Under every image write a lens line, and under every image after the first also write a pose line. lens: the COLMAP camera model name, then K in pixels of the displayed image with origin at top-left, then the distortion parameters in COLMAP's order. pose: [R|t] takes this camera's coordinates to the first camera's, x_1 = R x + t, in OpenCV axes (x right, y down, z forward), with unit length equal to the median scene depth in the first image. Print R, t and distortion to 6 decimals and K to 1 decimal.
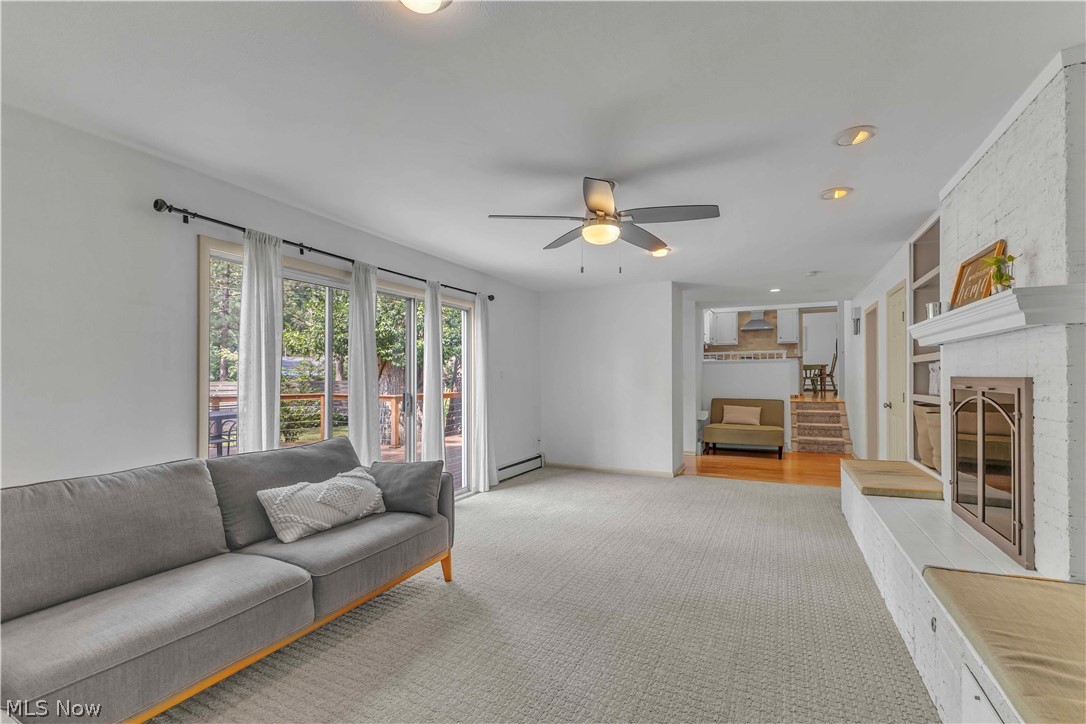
lens RADIAL K [[466.2, 0, 545.8], [0, 466.2, 367.2], [0, 0, 1]] dist [0.013099, -0.001637]
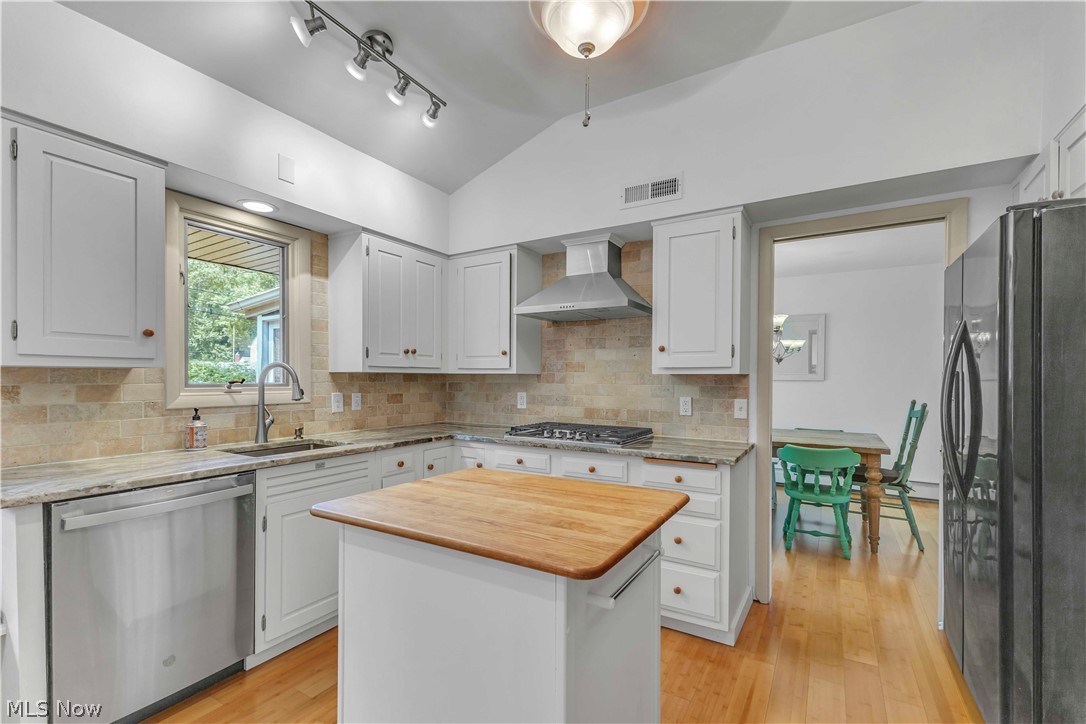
lens RADIAL K [[466.2, 0, 543.0], [0, 466.2, 378.1], [0, 0, 1]] dist [0.013099, -0.001637]
pose [[0.996091, 0.011448, -0.087593, 0.447283], [-0.010209, 0.999842, 0.014577, -0.050033], [0.087746, -0.013626, 0.996050, 0.746574]]
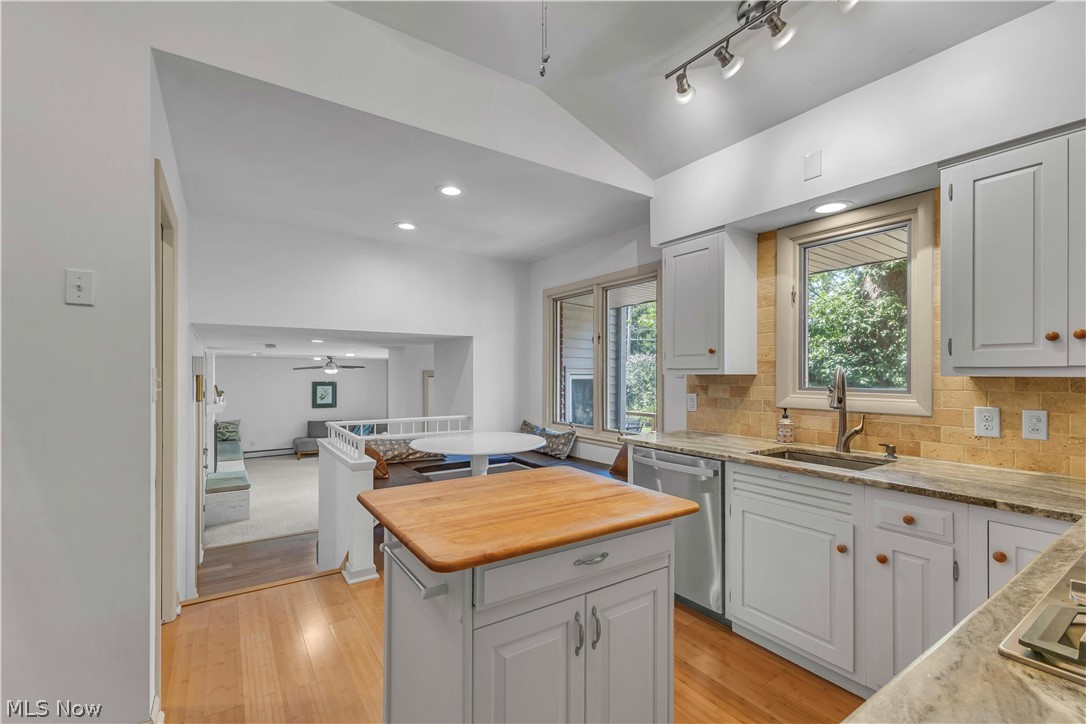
lens RADIAL K [[466.2, 0, 540.7], [0, 466.2, 365.9], [0, 0, 1]] dist [0.013099, -0.001637]
pose [[-0.487938, -0.004705, -0.872866, 0.536886], [0.017342, 0.999736, -0.015083, -0.052159], [0.872706, -0.022497, -0.487727, 0.924452]]
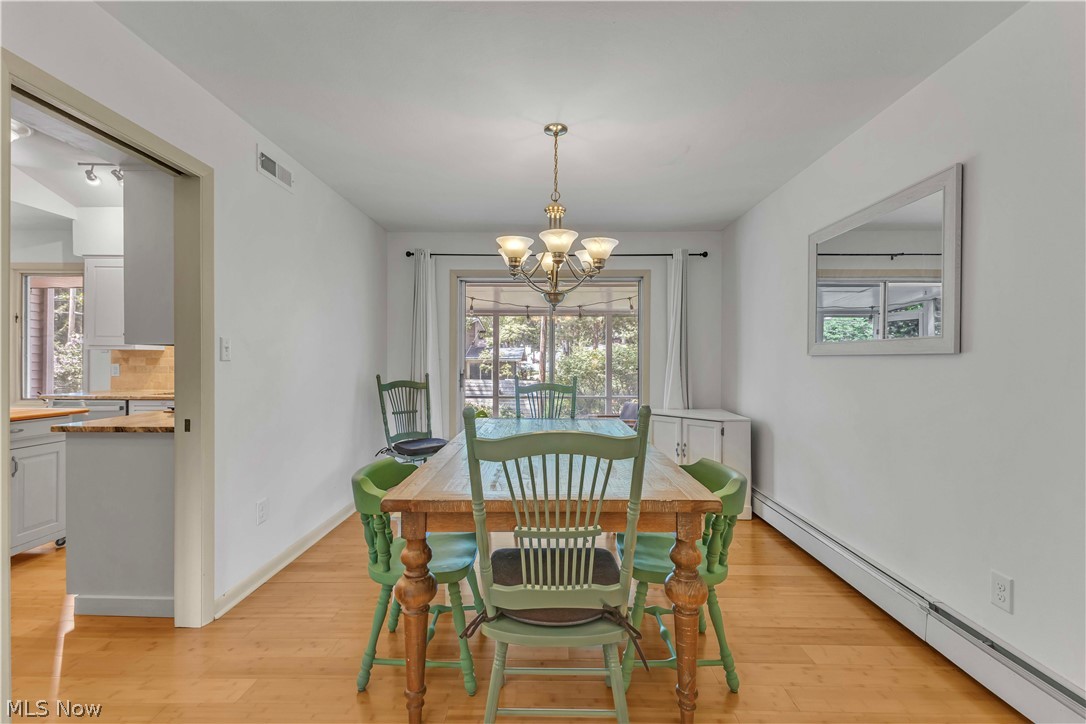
lens RADIAL K [[466.2, 0, 534.3], [0, 466.2, 356.9], [0, 0, 1]] dist [0.013099, -0.001637]
pose [[0.432851, 0.009821, -0.901412, 0.744993], [0.009422, 0.999837, 0.015418, -0.047153], [0.901416, -0.015167, 0.432688, 1.007819]]
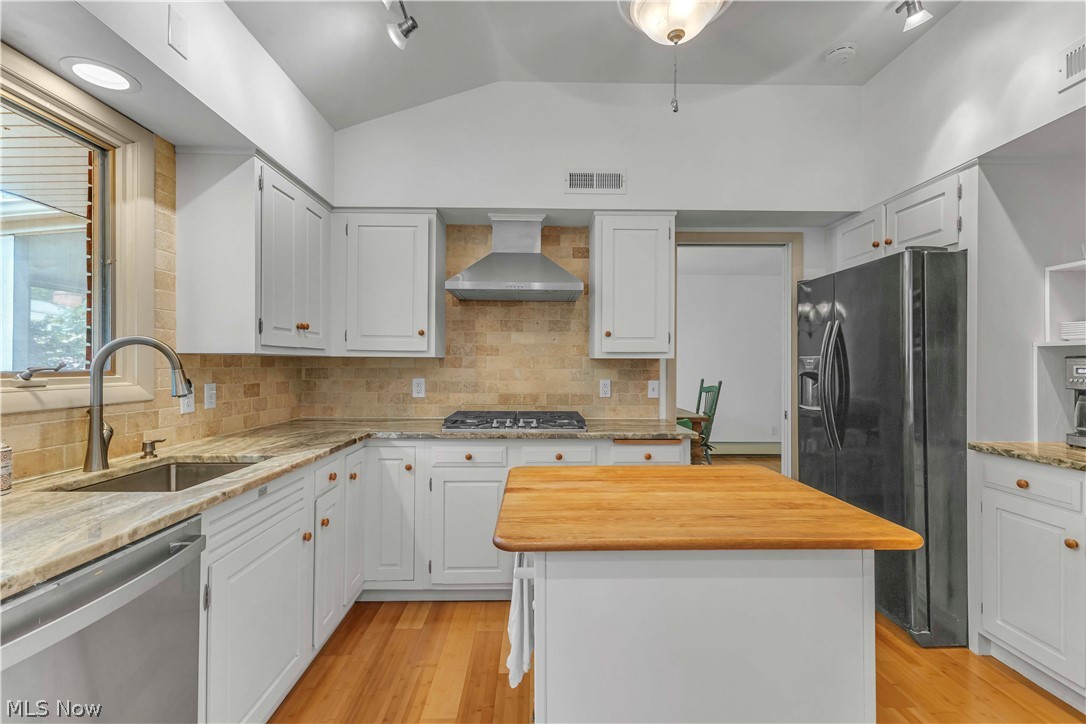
lens RADIAL K [[466.2, 0, 543.0], [0, 466.2, 359.9], [0, 0, 1]] dist [0.013099, -0.001637]
pose [[0.896003, 0.013566, 0.443840, 0.358162], [-0.014868, 0.999889, -0.000547, -0.047932], [-0.443798, -0.006109, 0.896106, 0.777071]]
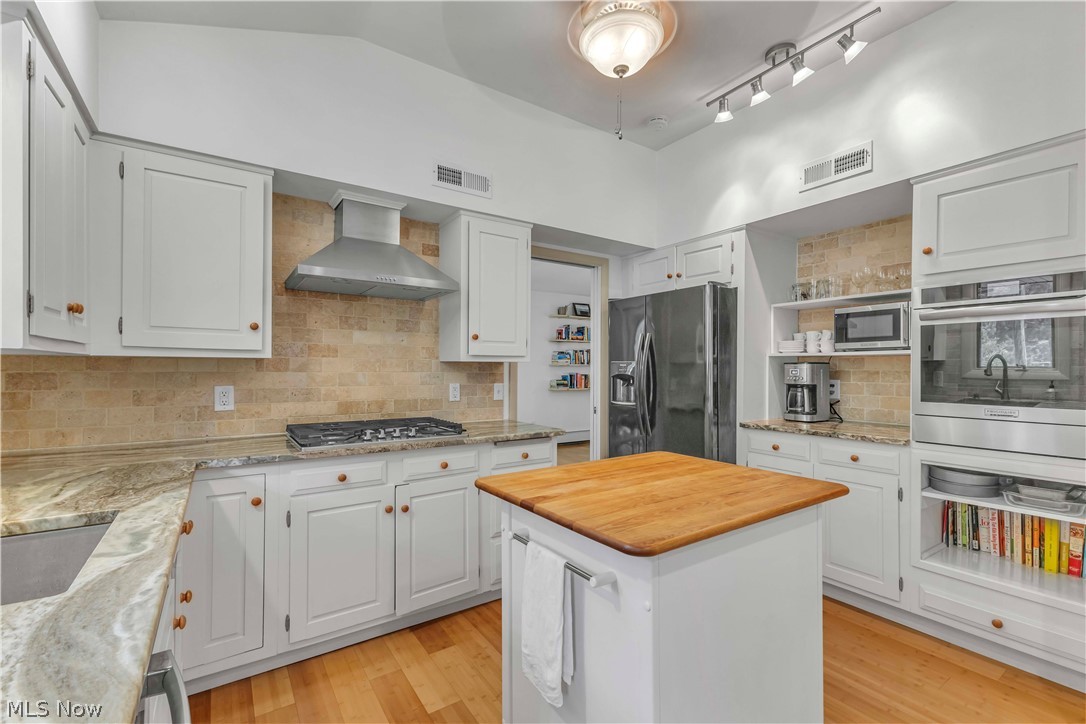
lens RADIAL K [[466.2, 0, 531.4], [0, 466.2, 365.7], [0, 0, 1]] dist [0.013099, -0.001637]
pose [[0.521511, 0.012570, 0.853152, 0.311737], [-0.019443, 0.999807, -0.002846, -0.047251], [-0.853023, -0.015104, 0.521655, 0.824125]]
